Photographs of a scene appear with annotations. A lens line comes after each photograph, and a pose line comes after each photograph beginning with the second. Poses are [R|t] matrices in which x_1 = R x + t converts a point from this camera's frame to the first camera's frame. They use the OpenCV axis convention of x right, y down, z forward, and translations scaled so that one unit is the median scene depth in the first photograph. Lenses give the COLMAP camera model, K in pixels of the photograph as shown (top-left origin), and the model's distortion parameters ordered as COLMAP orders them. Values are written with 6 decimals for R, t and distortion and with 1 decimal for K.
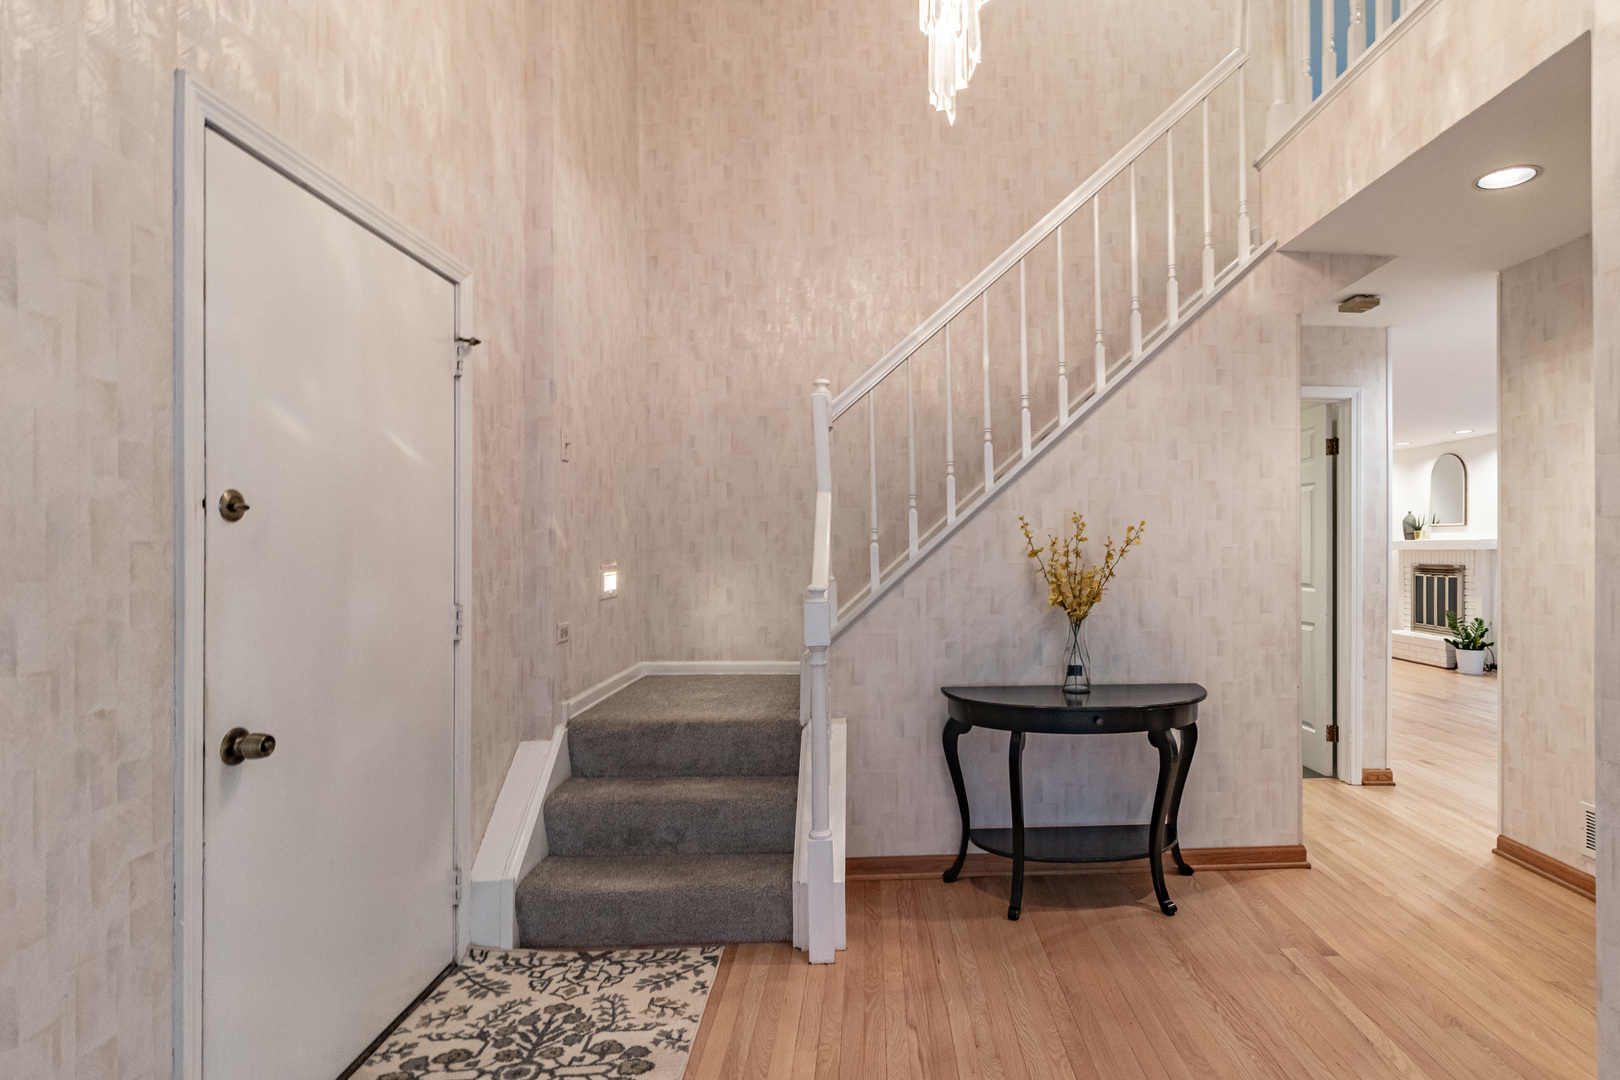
lens RADIAL K [[806.0, 0, 928.8], [0, 806.0, 540.2], [0, 0, 1]] dist [0.001031, 0.000062]
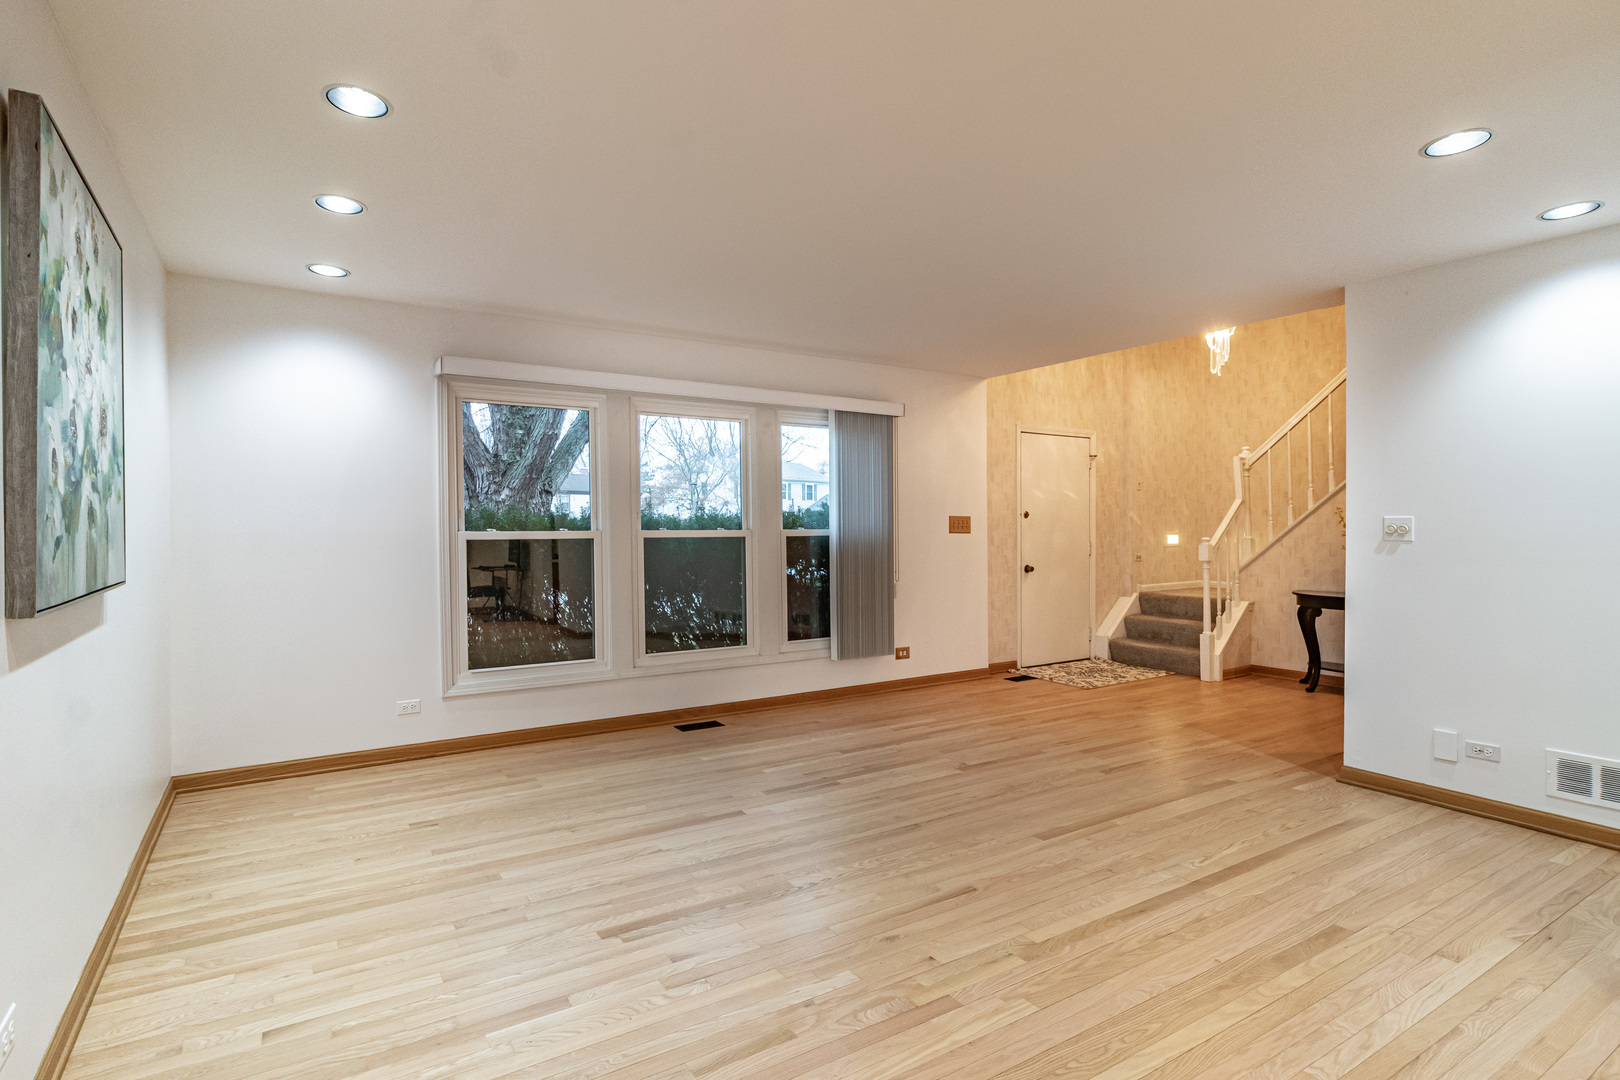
lens RADIAL K [[818.9, 0, 745.6], [0, 818.9, 540.0], [0, 0, 1]] dist [0.002224, 0.000153]
pose [[0.442979, 0.014316, -0.896418, 1.276591], [0.009606, 0.999739, 0.020713, -0.005798], [0.896481, -0.017787, 0.442726, -1.219330]]
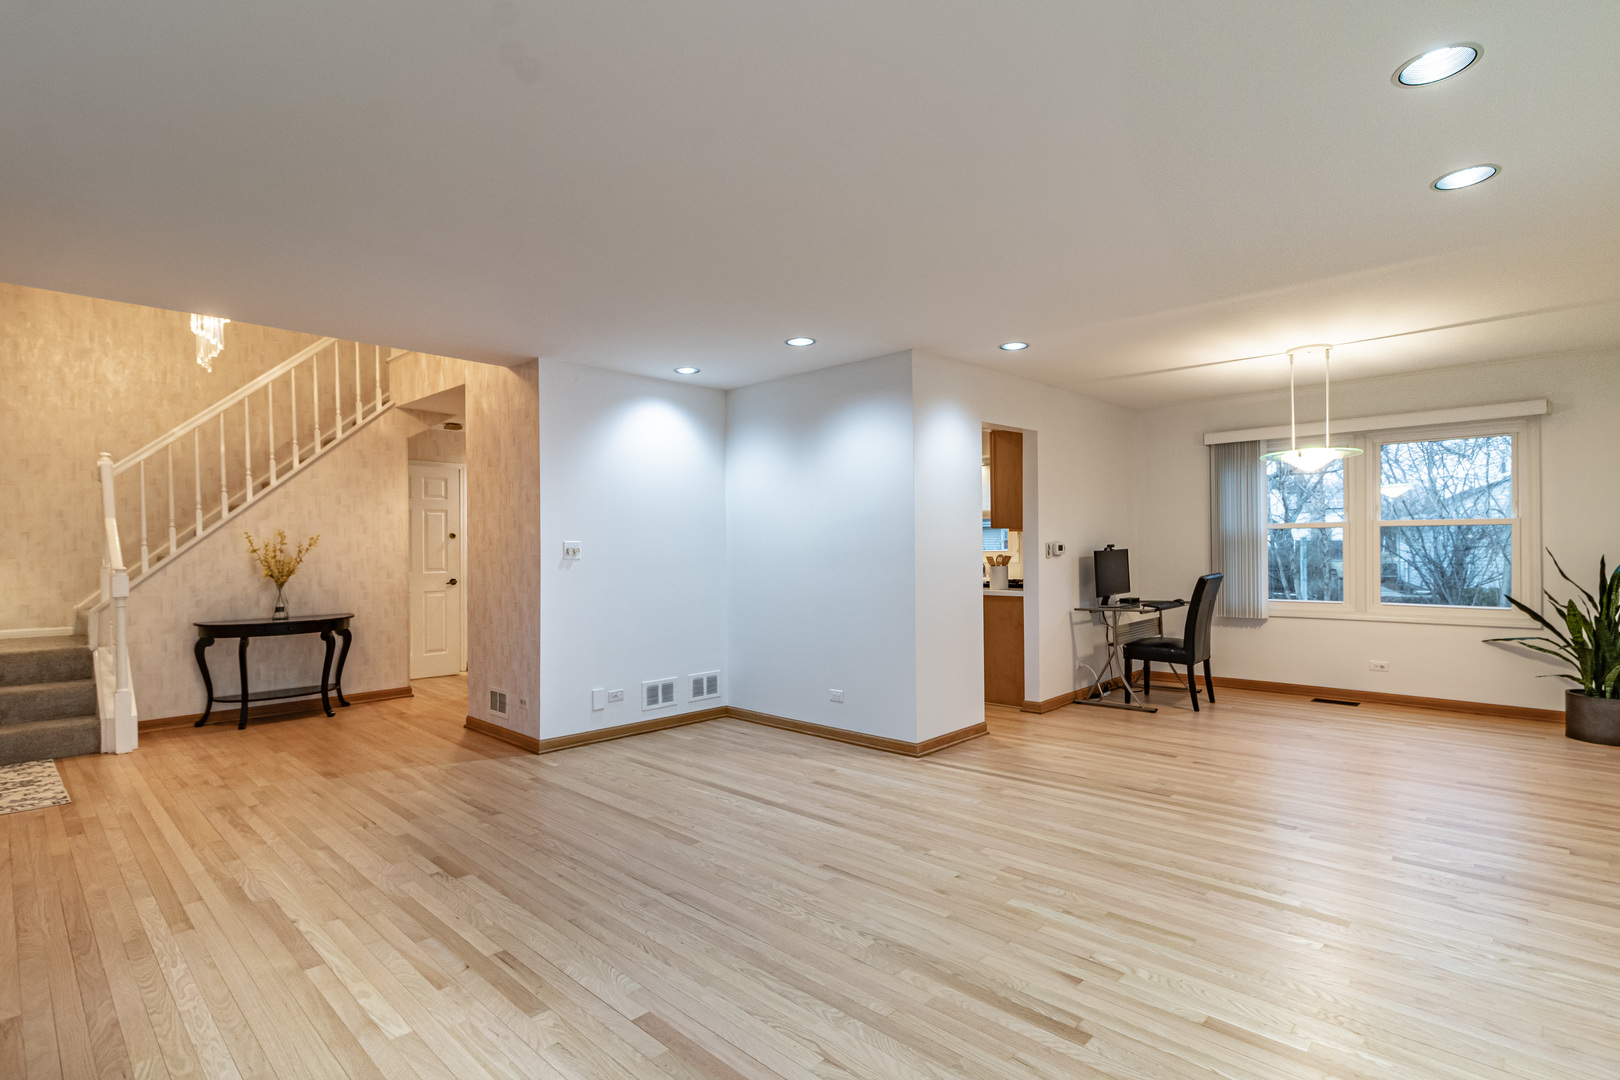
lens RADIAL K [[780.3, 0, 840.0], [0, 780.3, 541.1], [0, 0, 1]] dist [-0.009439, 0.000789]
pose [[0.720898, -0.000922, 0.693040, -0.147123], [0.004016, 0.999988, -0.002847, 0.003504], [-0.693029, 0.004836, 0.720893, -1.312955]]
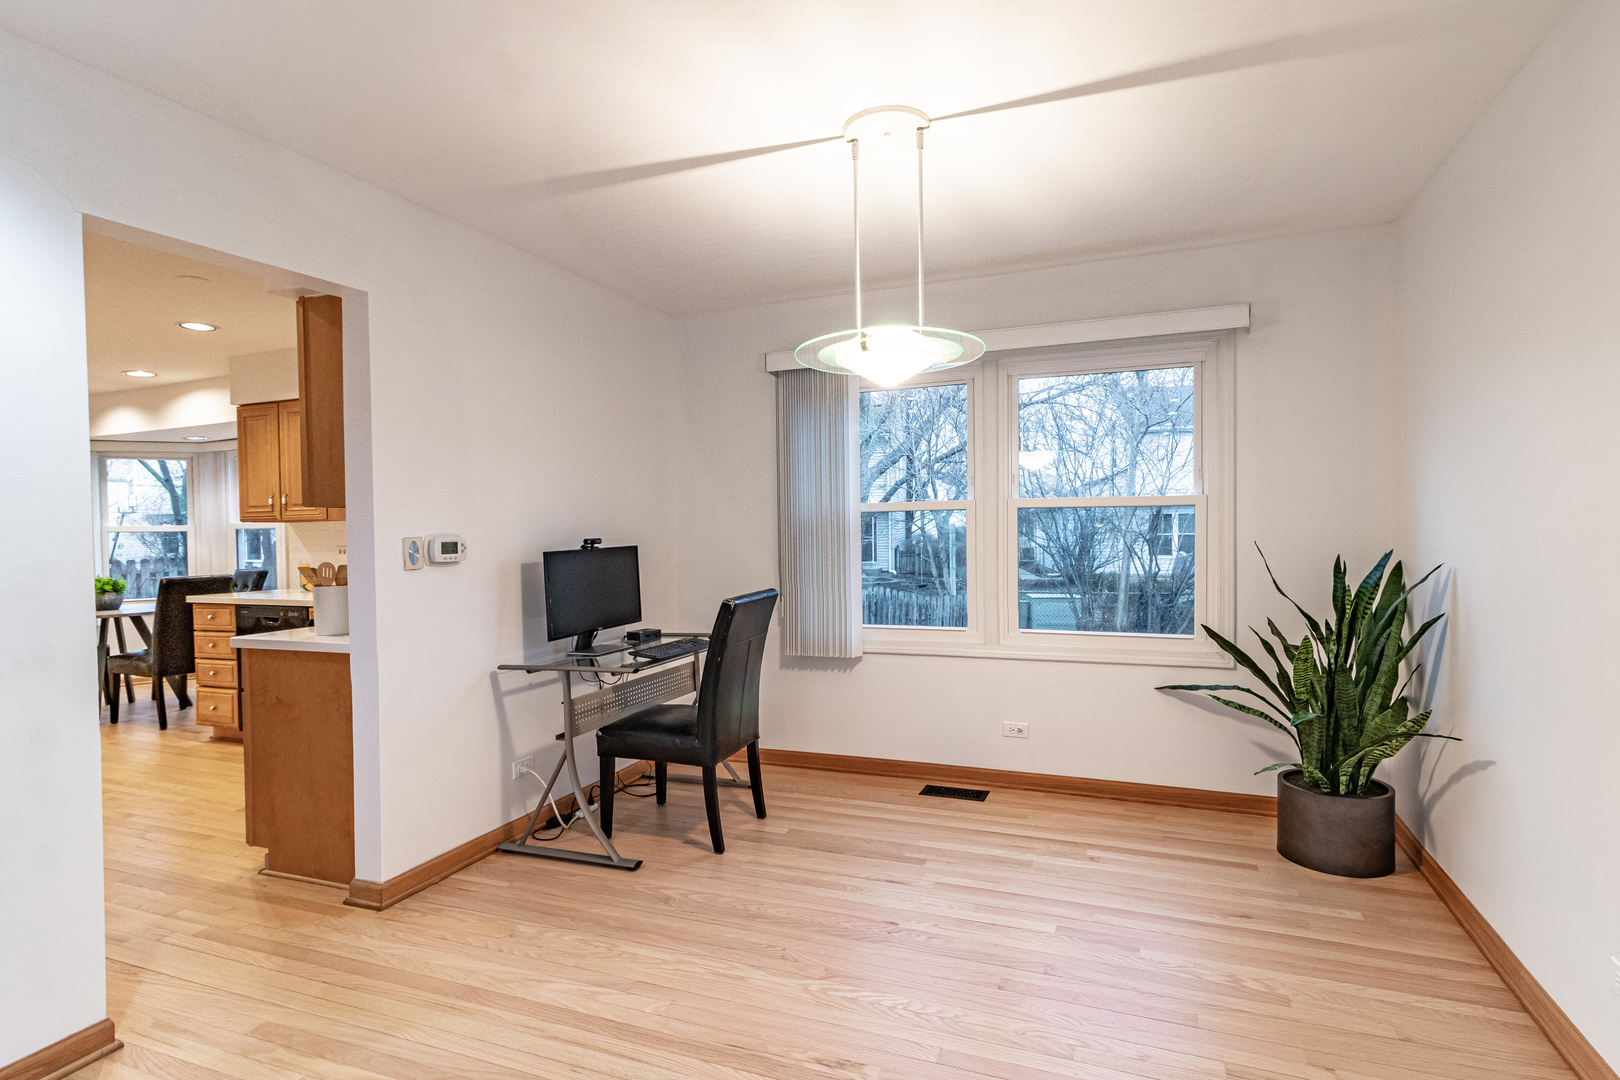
lens RADIAL K [[805.7, 0, 797.5], [0, 805.7, 539.1], [0, 0, 1]] dist [0.001109, 0.000144]
pose [[0.450233, -0.015082, 0.892784, 0.960132], [0.006792, 0.999886, 0.013466, -0.003463], [-0.892885, 0.000001, 0.450284, -1.095078]]
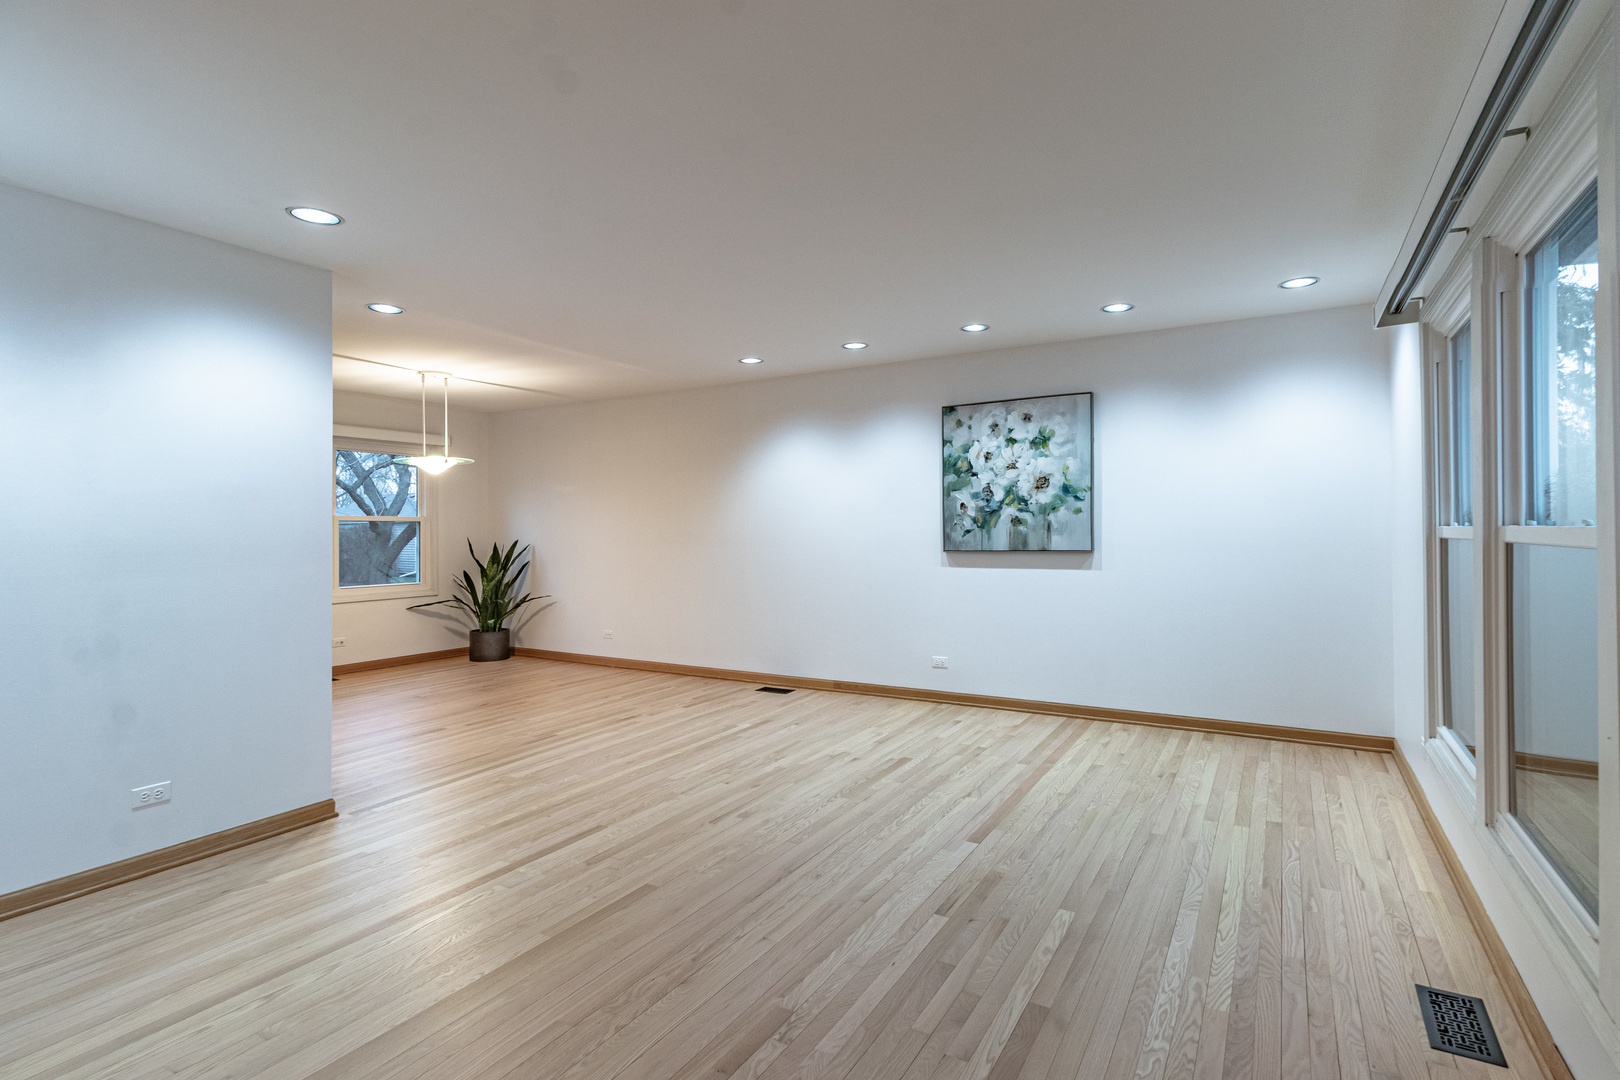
lens RADIAL K [[756.2, 0, 831.1], [0, 756.2, 529.8], [0, 0, 1]] dist [-0.012827, -0.000041]
pose [[-0.826377, 0.007262, 0.563070, -0.209392], [0.004184, 0.999968, -0.006756, 0.013774], [-0.563101, -0.003227, -0.826382, 0.233037]]
